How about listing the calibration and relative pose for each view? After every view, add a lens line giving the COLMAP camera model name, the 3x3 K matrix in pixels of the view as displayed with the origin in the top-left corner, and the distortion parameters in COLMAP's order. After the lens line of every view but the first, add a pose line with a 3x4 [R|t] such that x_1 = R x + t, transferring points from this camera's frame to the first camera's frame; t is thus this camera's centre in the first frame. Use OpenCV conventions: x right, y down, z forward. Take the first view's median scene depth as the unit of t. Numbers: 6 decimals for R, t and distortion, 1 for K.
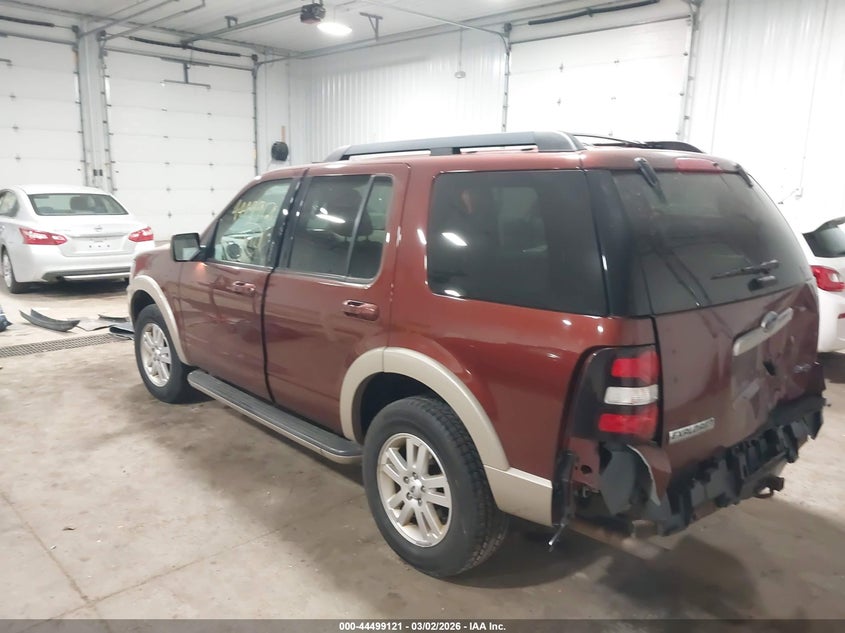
lens RADIAL K [[687.7, 0, 416.1], [0, 687.7, 316.0], [0, 0, 1]] dist [0.038627, 0.001698]
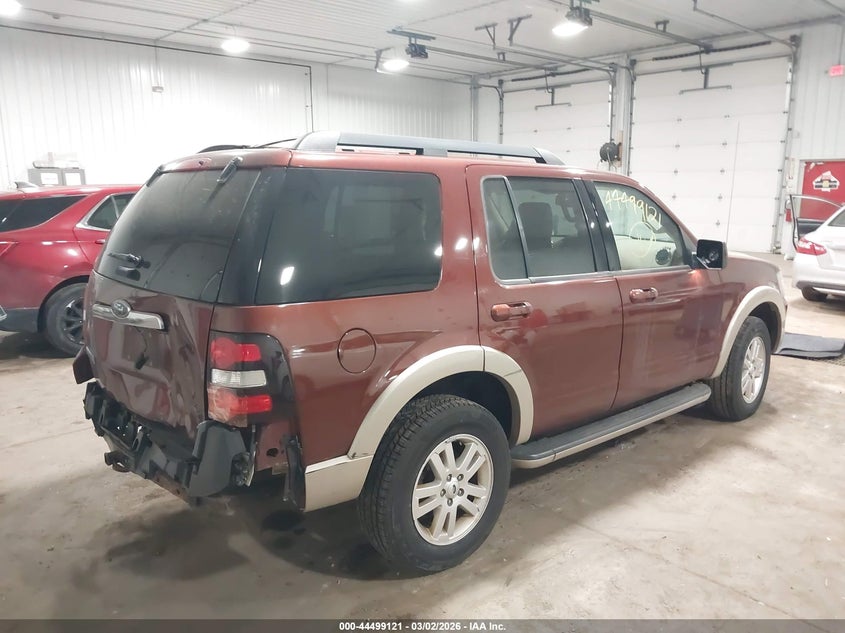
lens RADIAL K [[687.7, 0, 416.1], [0, 687.7, 316.0], [0, 0, 1]] dist [0.038627, 0.001698]
pose [[-0.022841, 0.170579, -0.985079, 0.777817], [-0.193914, 0.965867, 0.171748, -0.126084], [0.980753, 0.194943, 0.011016, 0.717671]]
